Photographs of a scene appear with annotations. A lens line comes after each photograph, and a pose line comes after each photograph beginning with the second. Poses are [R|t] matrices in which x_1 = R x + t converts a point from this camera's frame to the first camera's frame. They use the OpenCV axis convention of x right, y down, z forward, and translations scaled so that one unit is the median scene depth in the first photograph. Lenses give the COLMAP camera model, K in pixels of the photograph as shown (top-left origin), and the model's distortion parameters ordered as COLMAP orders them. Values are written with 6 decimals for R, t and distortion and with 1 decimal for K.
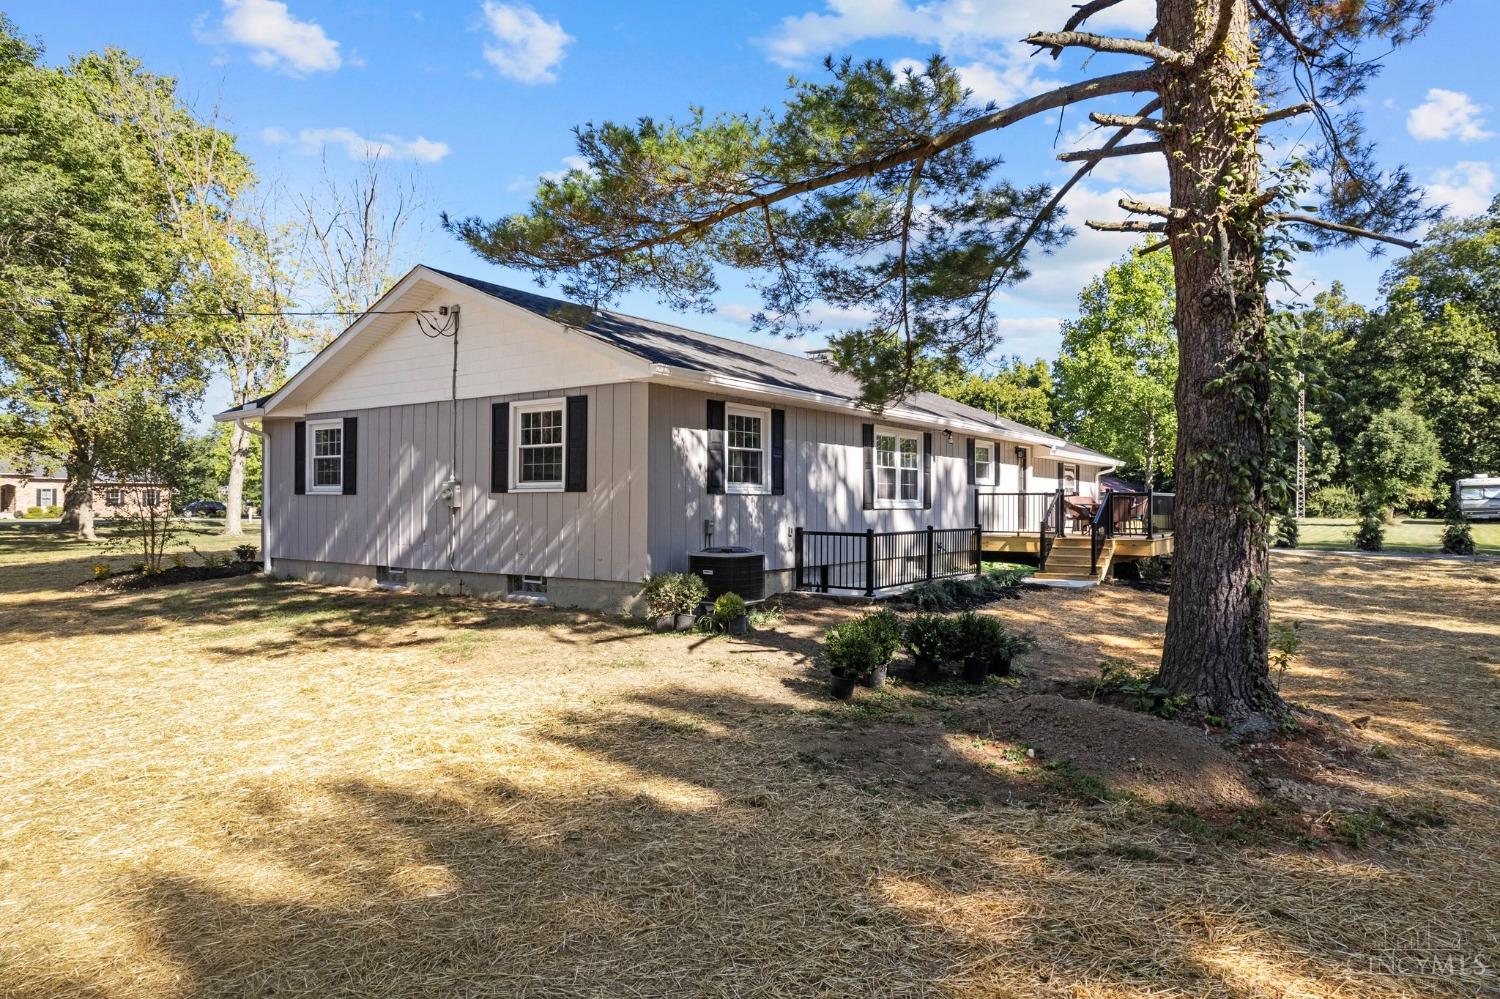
lens RADIAL K [[931.0, 0, 750.0], [0, 931.0, 499.5], [0, 0, 1]] dist [-0.001461, 0.001083]
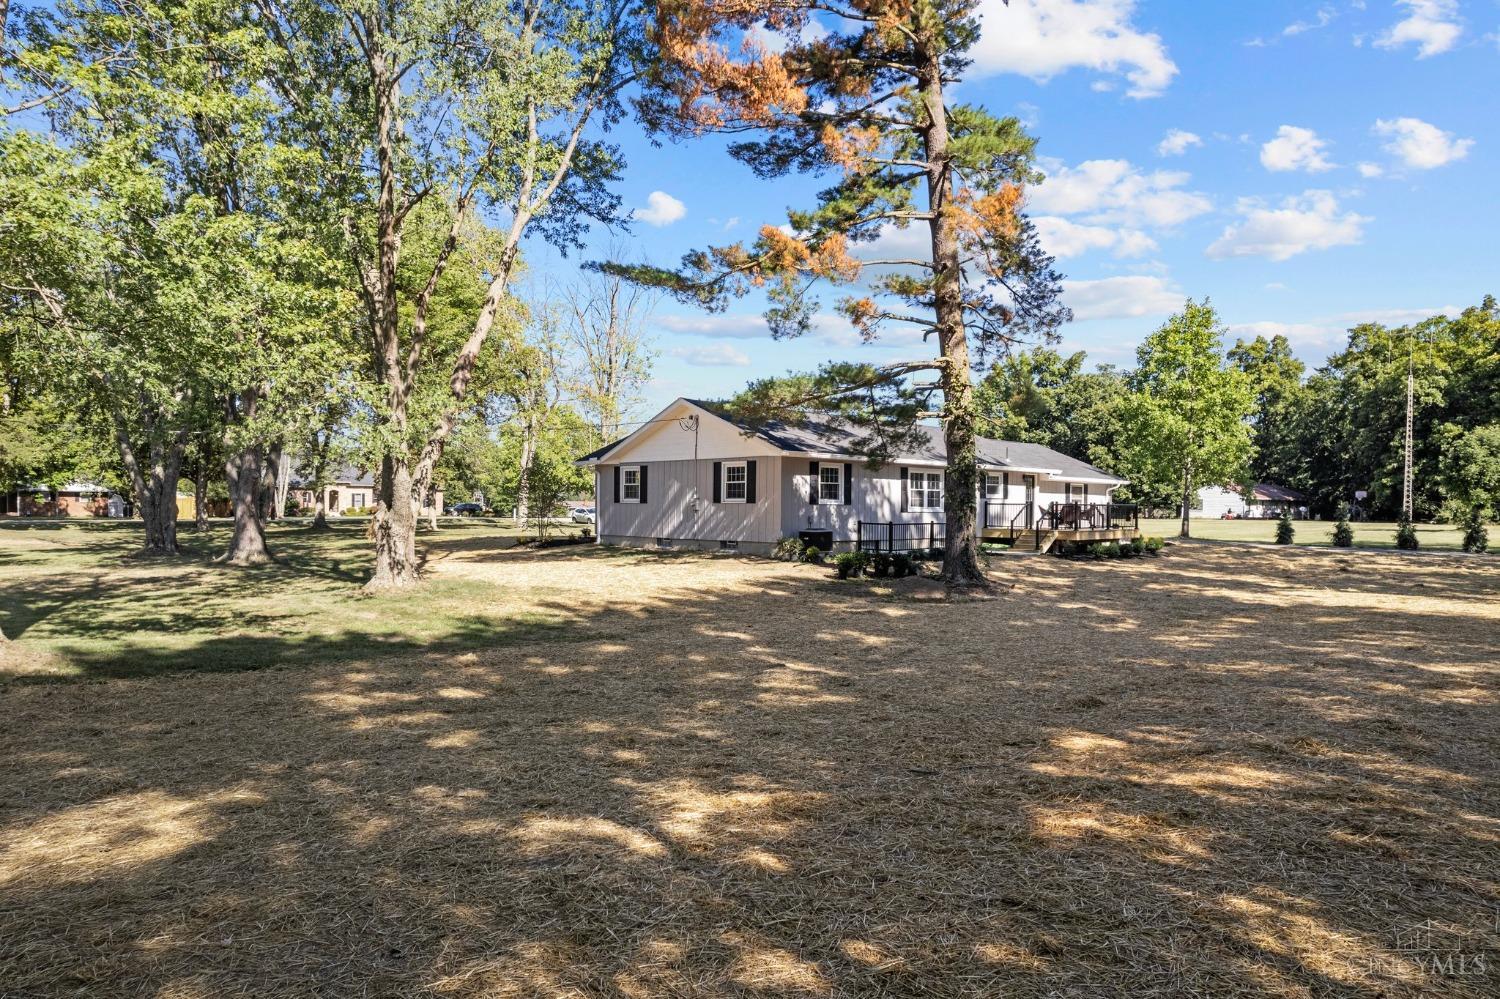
lens RADIAL K [[955.5, 0, 750.0], [0, 955.5, 499.5], [0, 0, 1]] dist [-0.029432, -0.000050]
pose [[0.980427, 0.004424, -0.196834, 0.234925], [-0.005162, 0.999981, -0.003240, -0.008973], [0.196816, 0.004192, 0.980431, -1.119615]]
